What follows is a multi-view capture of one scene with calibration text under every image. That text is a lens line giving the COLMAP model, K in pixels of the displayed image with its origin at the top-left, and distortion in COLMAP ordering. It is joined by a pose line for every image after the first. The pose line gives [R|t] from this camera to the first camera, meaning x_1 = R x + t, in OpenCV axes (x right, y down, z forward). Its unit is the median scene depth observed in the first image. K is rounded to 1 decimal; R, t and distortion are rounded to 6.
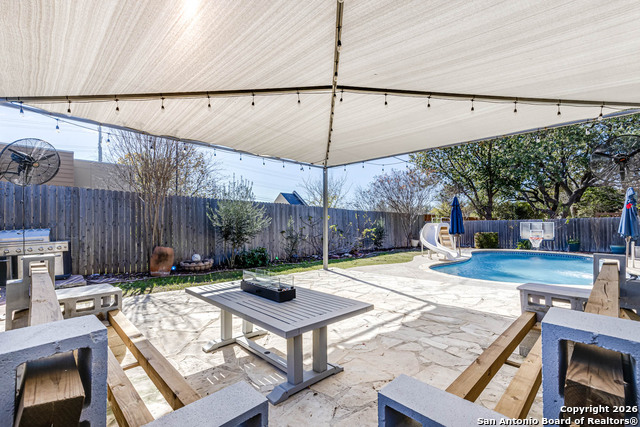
lens RADIAL K [[285.7, 0, 320.5], [0, 285.7, 219.5], [0, 0, 1]] dist [0.024855, -0.000669]
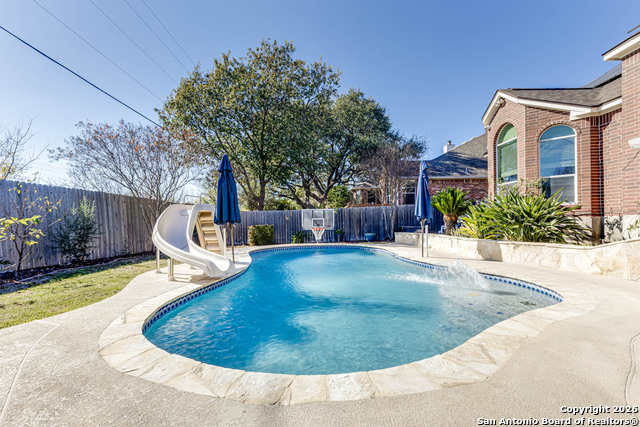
lens RADIAL K [[285.7, 0, 319.8], [0, 285.7, 218.3], [0, 0, 1]] dist [0.024855, -0.000669]
pose [[0.727060, -0.004494, 0.686559, 0.185435], [0.005543, 0.999984, 0.000676, 0.033606], [-0.686551, 0.003314, 0.727074, 0.395330]]
